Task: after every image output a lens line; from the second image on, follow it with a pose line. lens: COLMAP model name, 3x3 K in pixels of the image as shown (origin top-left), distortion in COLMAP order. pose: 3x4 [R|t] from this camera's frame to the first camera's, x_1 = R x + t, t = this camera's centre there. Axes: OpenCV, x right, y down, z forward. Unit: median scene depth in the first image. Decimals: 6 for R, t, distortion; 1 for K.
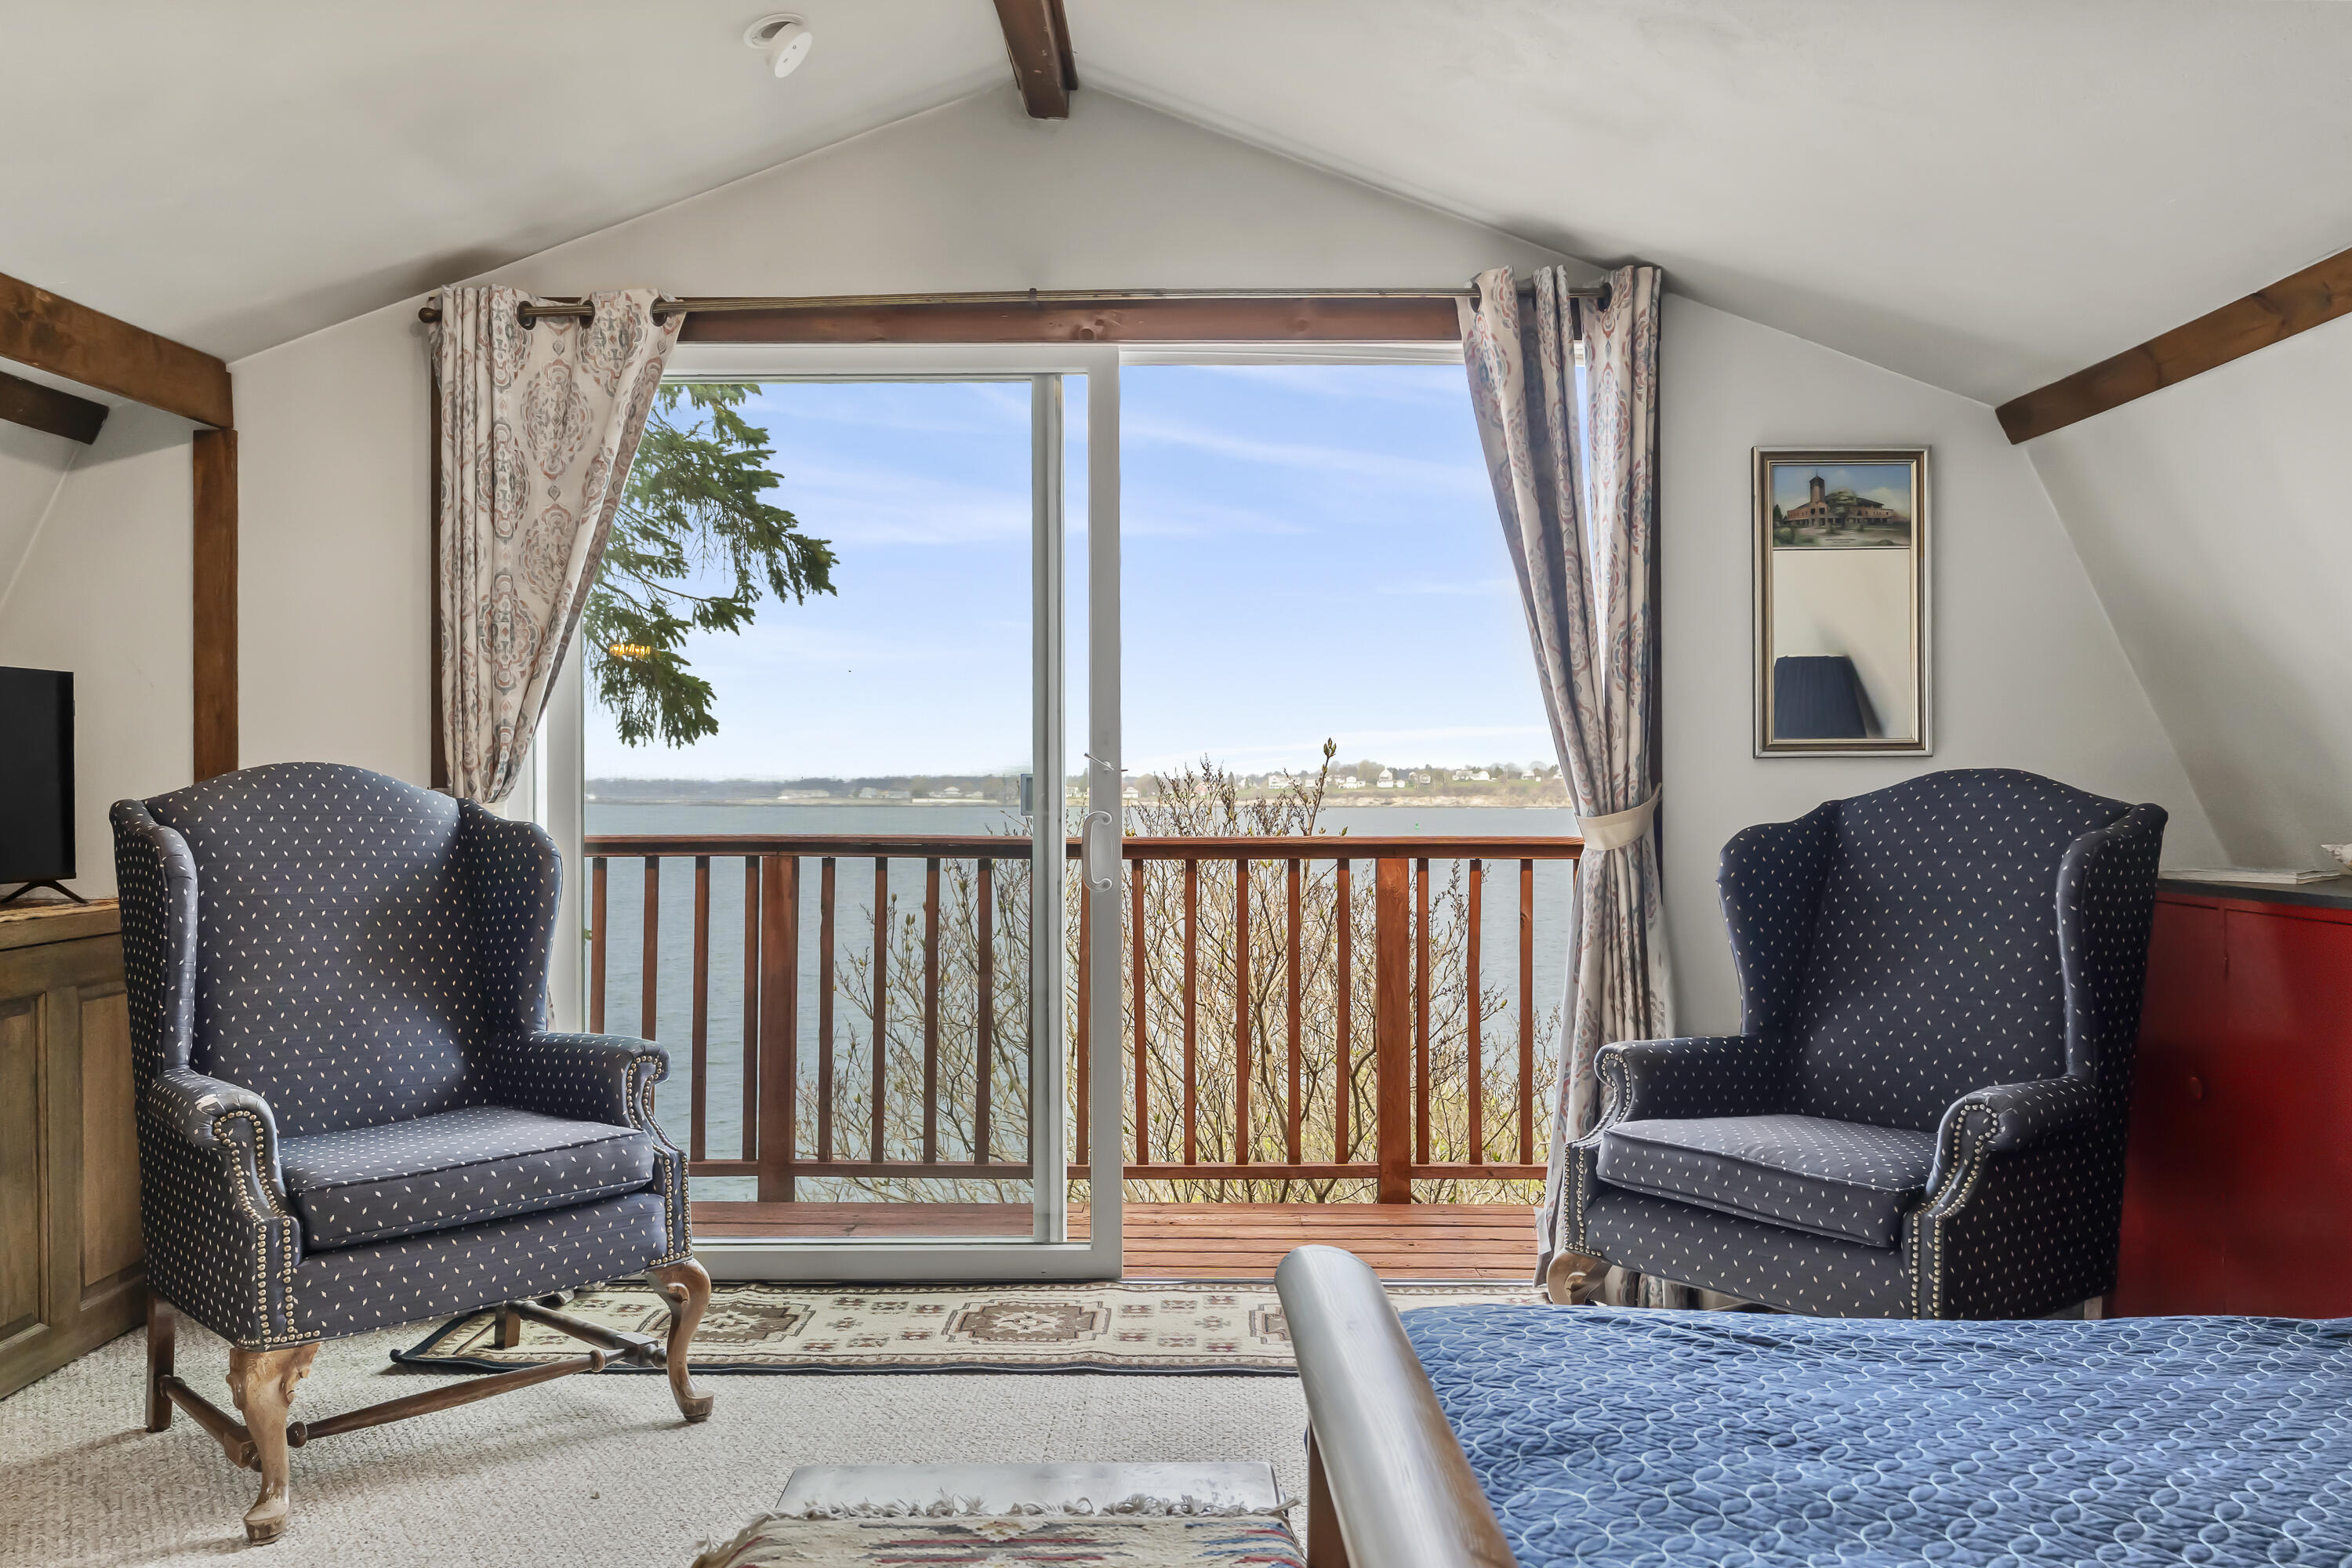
lens RADIAL K [[1850.0, 0, 1177.6], [0, 1850.0, 782.1], [0, 0, 1]] dist [-0.007171, 0.020007]
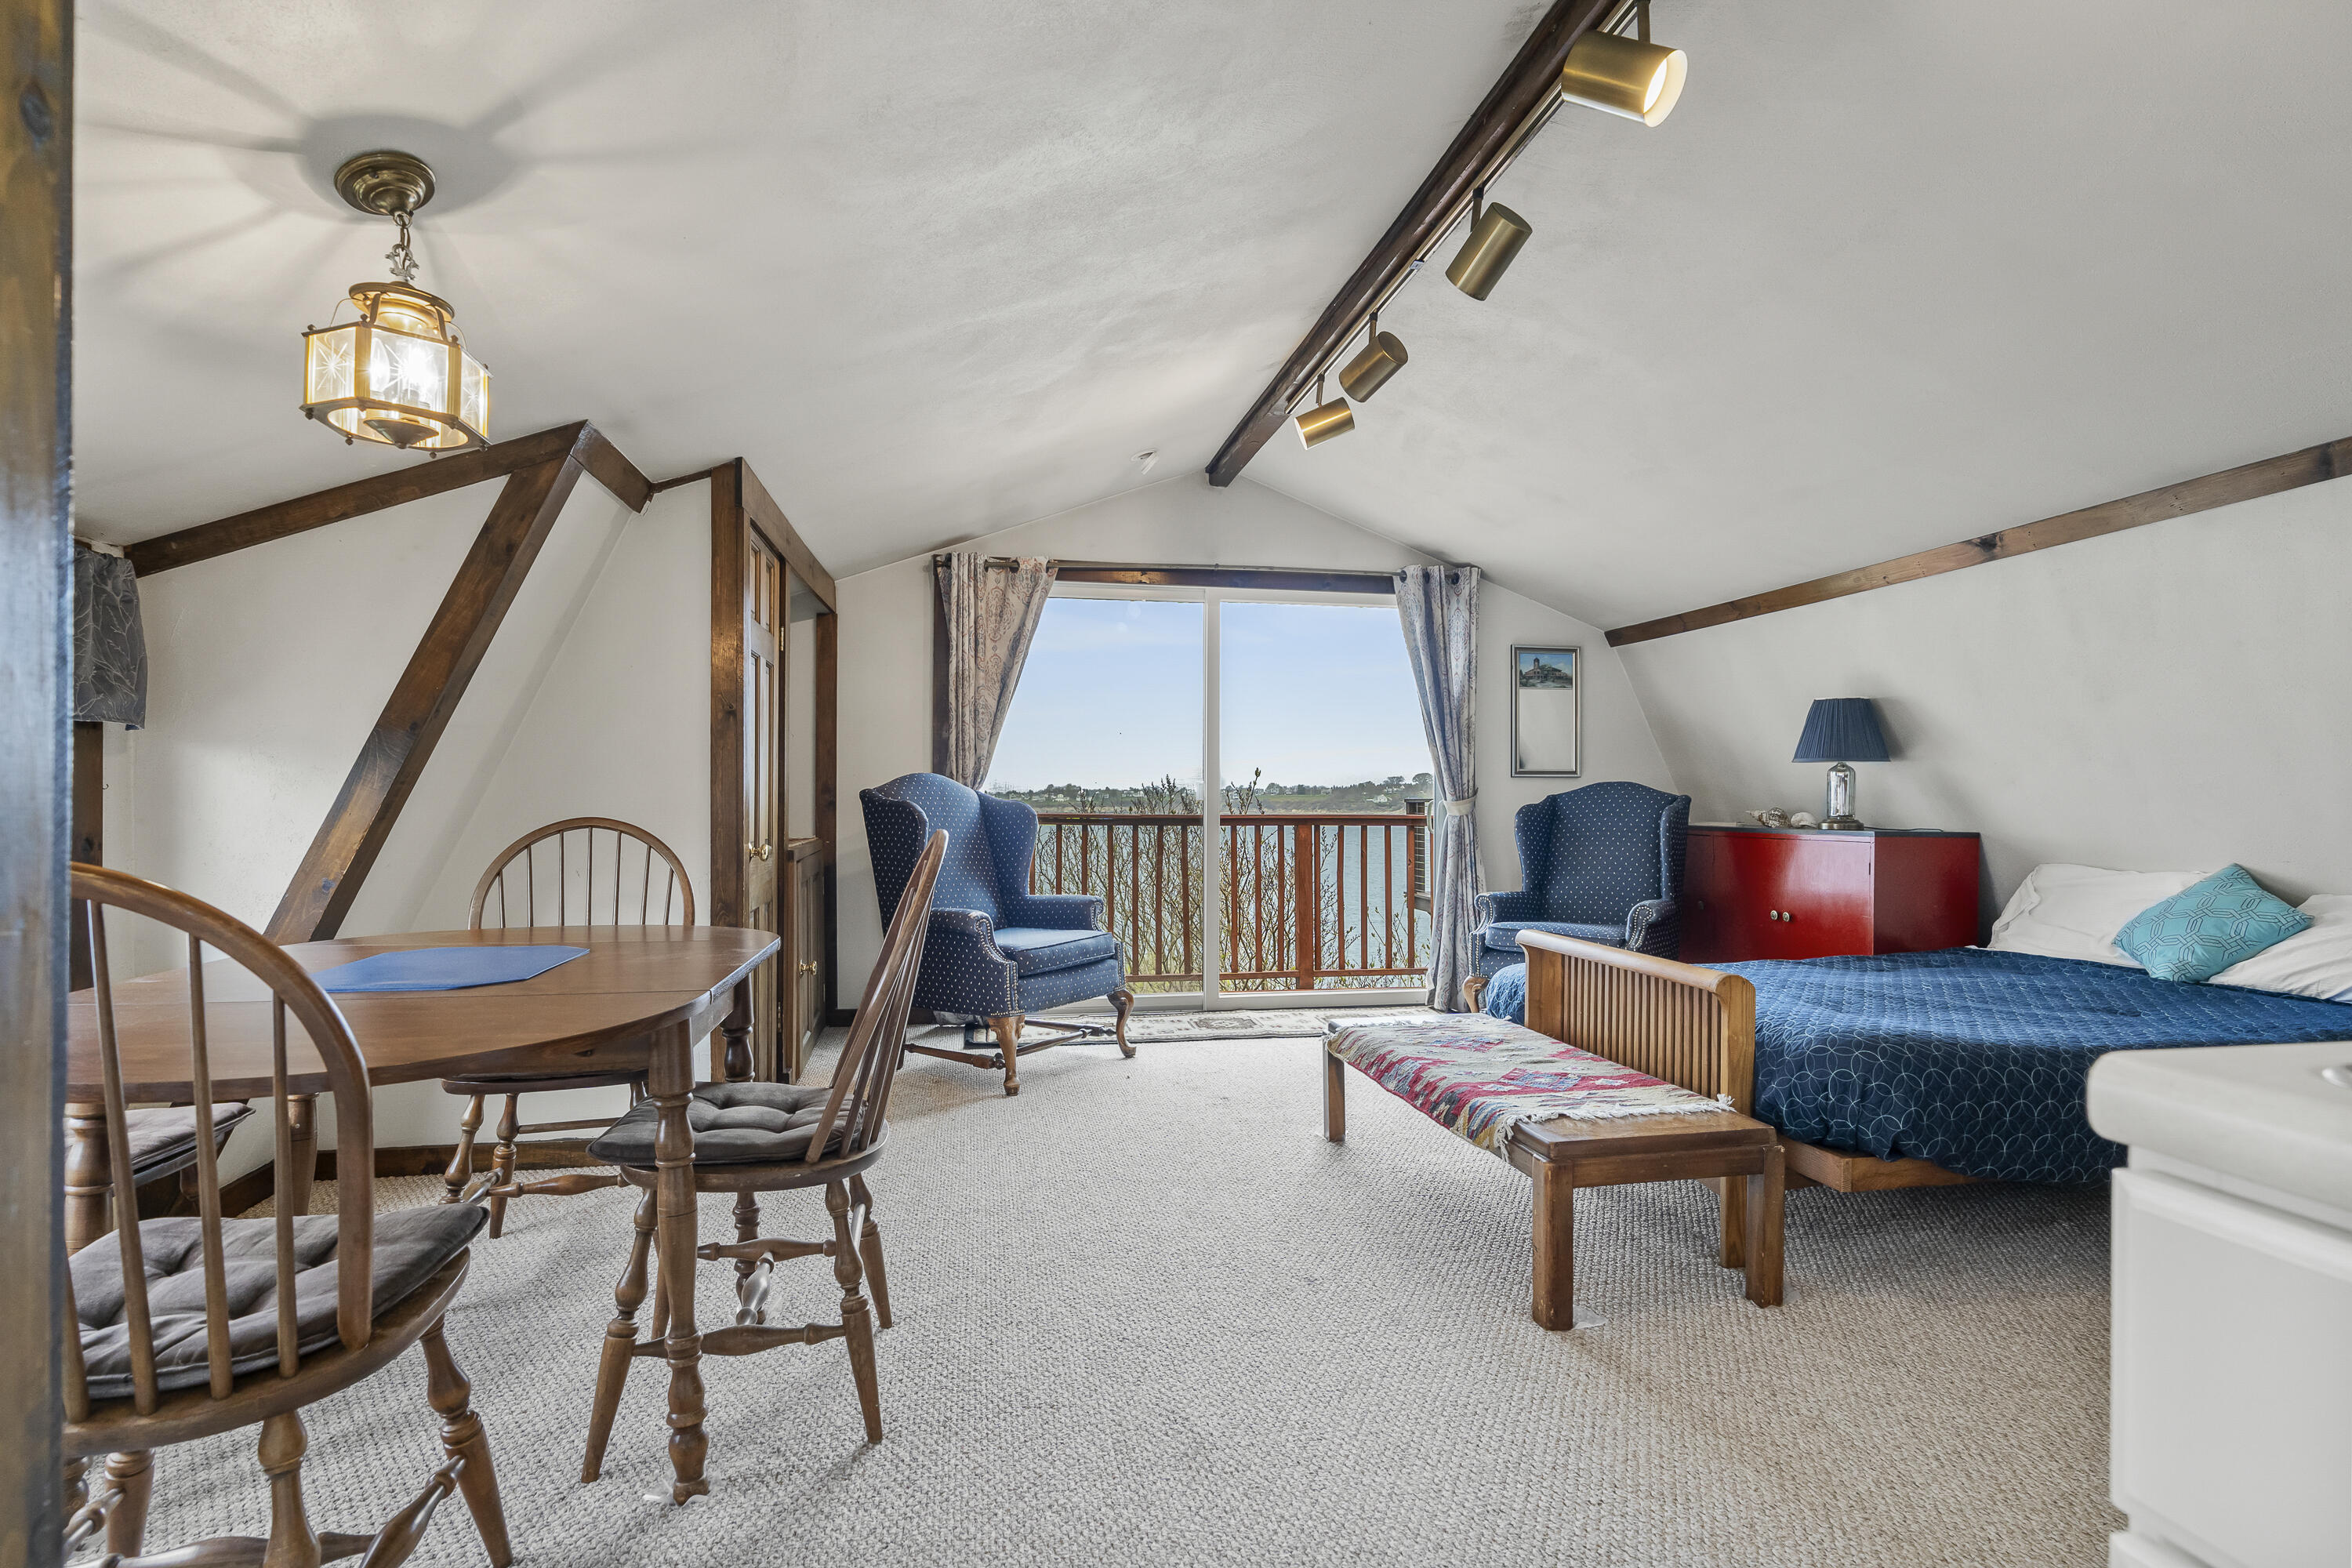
lens RADIAL K [[1142.4, 0, 1173.2], [0, 1142.4, 798.1], [0, 0, 1]] dist [-0.005103, 0.005269]
pose [[0.980055, 0.004667, 0.198674, -0.412343], [-0.004730, 0.999989, -0.000155, 0.016520], [-0.198672, -0.000788, 0.980066, -0.349846]]
